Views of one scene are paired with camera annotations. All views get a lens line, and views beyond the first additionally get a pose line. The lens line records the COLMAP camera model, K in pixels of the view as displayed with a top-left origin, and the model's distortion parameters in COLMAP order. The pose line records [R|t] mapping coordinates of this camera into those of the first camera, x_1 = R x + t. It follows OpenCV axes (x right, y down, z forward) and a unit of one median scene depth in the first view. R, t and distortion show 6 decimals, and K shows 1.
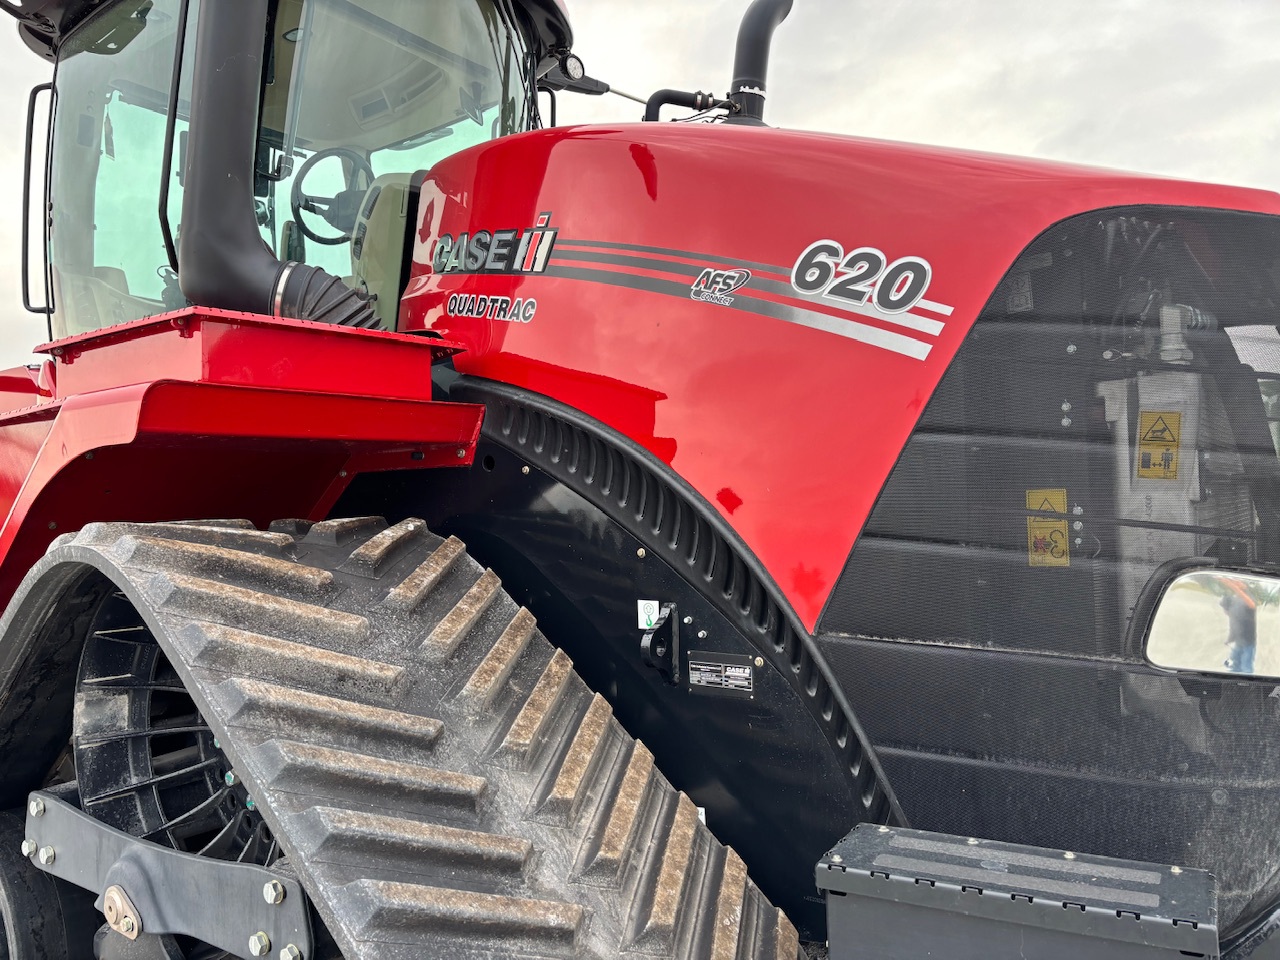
lens RADIAL K [[963.2, 0, 637.8], [0, 963.2, 475.7], [0, 0, 1]] dist [0.059926, -0.070671]
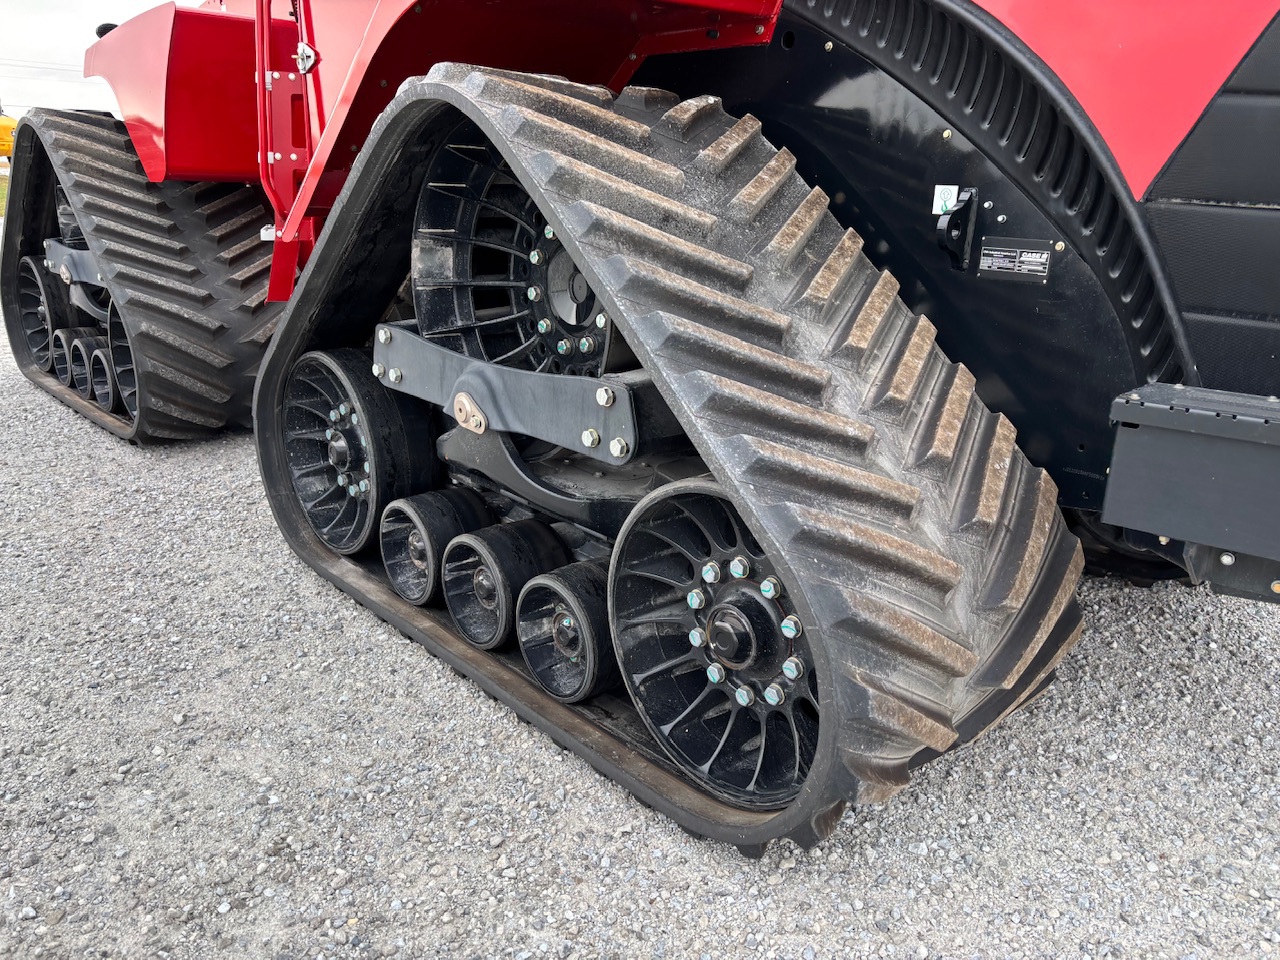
lens RADIAL K [[968.5, 0, 644.4], [0, 968.5, 480.6], [0, 0, 1]] dist [0.054581, -0.072743]
pose [[0.978196, 0.115969, -0.172288, -0.094514], [-0.054668, 0.944099, 0.325098, 0.118285], [0.200358, -0.308591, 0.929854, -0.103029]]
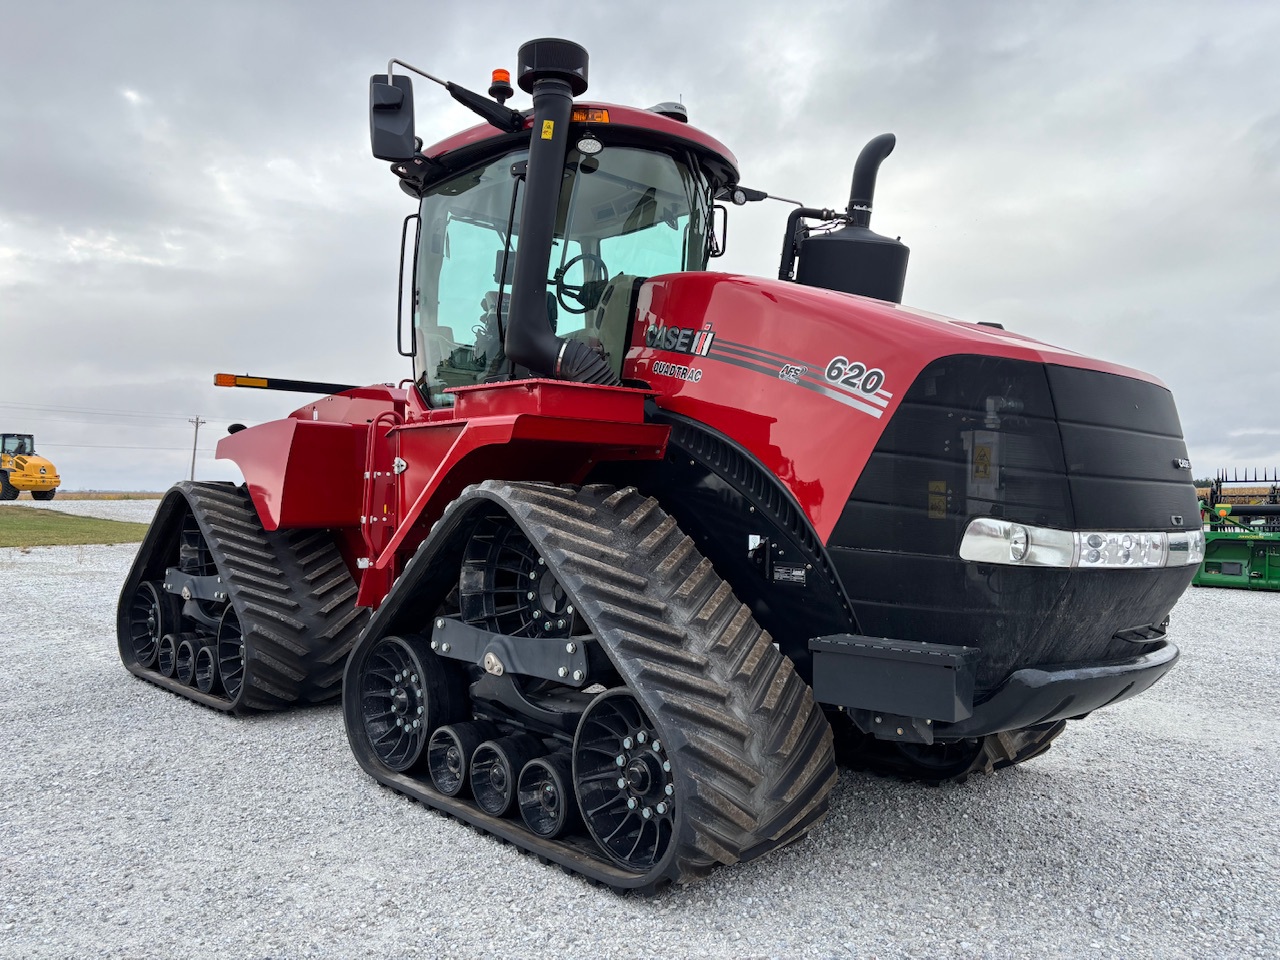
lens RADIAL K [[969.8, 0, 634.2], [0, 969.8, 480.8], [0, 0, 1]] dist [0.076520, -0.098275]
pose [[0.981912, 0.042701, -0.184460, 0.137060], [-0.040742, 0.999066, 0.014400, 0.007777], [0.184903, -0.006624, 0.982735, -0.982042]]
